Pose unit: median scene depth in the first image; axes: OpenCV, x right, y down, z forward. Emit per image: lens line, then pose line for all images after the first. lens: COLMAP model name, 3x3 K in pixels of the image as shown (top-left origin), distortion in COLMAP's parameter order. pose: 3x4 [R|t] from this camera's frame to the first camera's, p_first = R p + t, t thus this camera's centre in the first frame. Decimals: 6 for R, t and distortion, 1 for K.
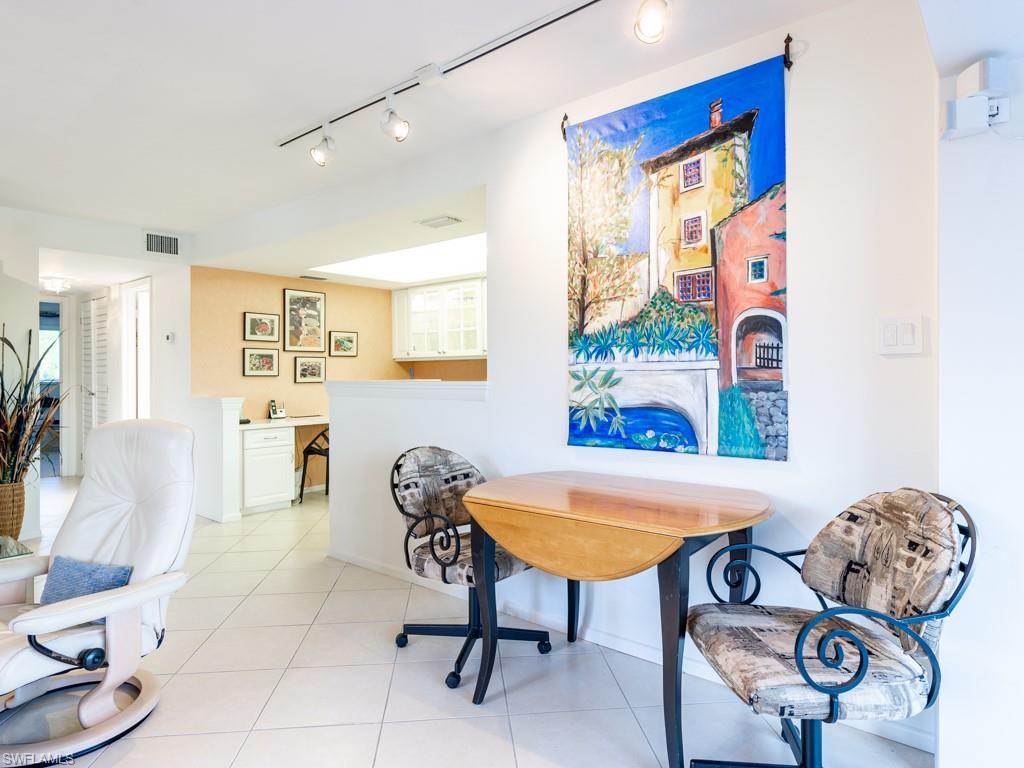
lens RADIAL K [[619.6, 0, 530.9], [0, 619.6, 371.2], [0, 0, 1]] dist [-0.007979, -0.000380]
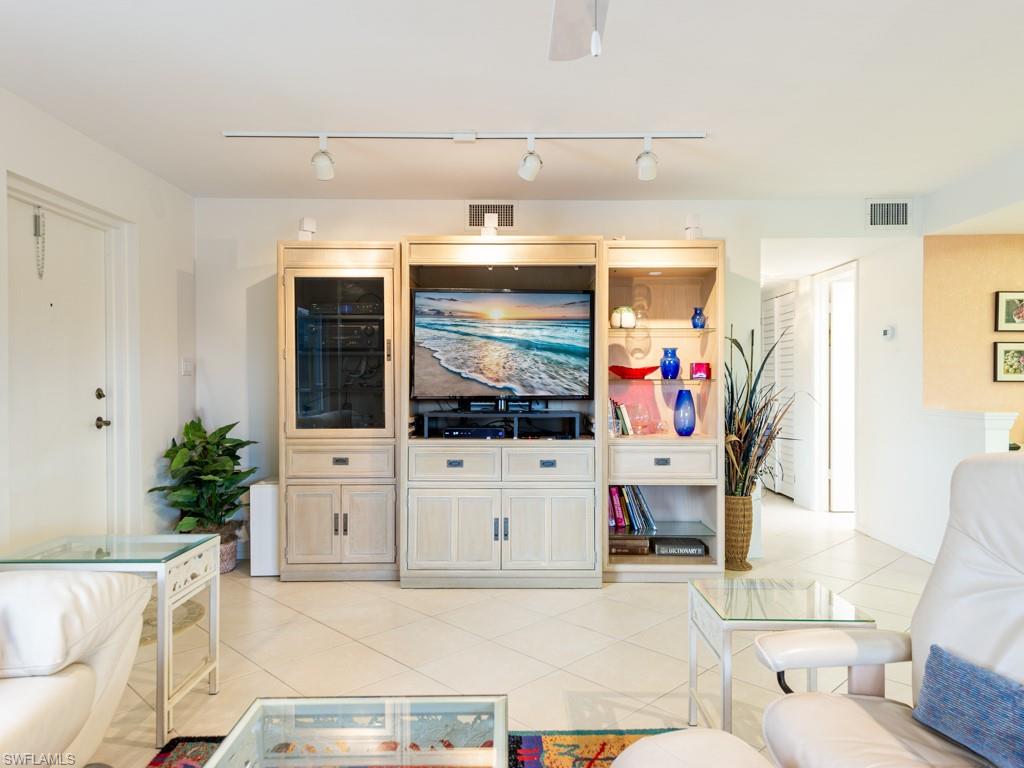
lens RADIAL K [[678.6, 0, 506.5], [0, 678.6, 385.3], [0, 0, 1]] dist [0.035594, -0.003768]
pose [[0.624850, 0.010581, -0.780673, -0.391608], [0.000816, 0.999899, 0.014205, 0.000869], [0.780745, -0.009513, 0.624778, 0.125833]]
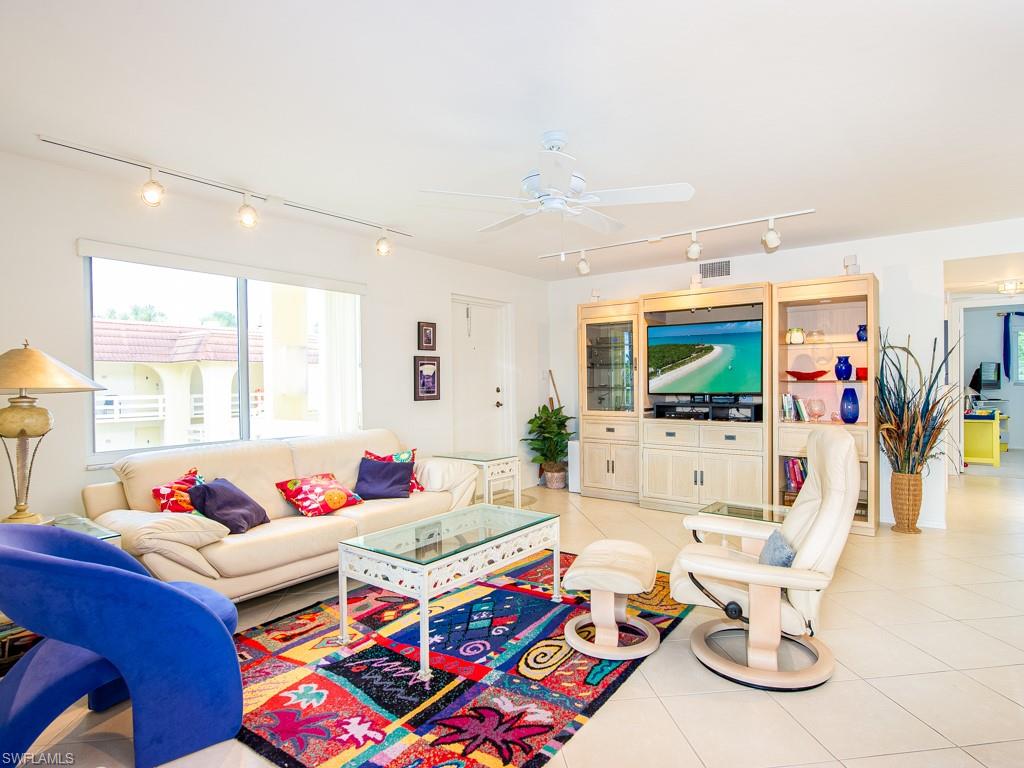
lens RADIAL K [[585.3, 0, 515.9], [0, 585.3, 383.3], [0, 0, 1]] dist [-0.001014, 0.001748]
pose [[0.018001, 0.013509, -0.999747, 0.342733], [0.015647, 0.999782, 0.013791, -0.019841], [0.999716, -0.015892, 0.017786, 0.367357]]
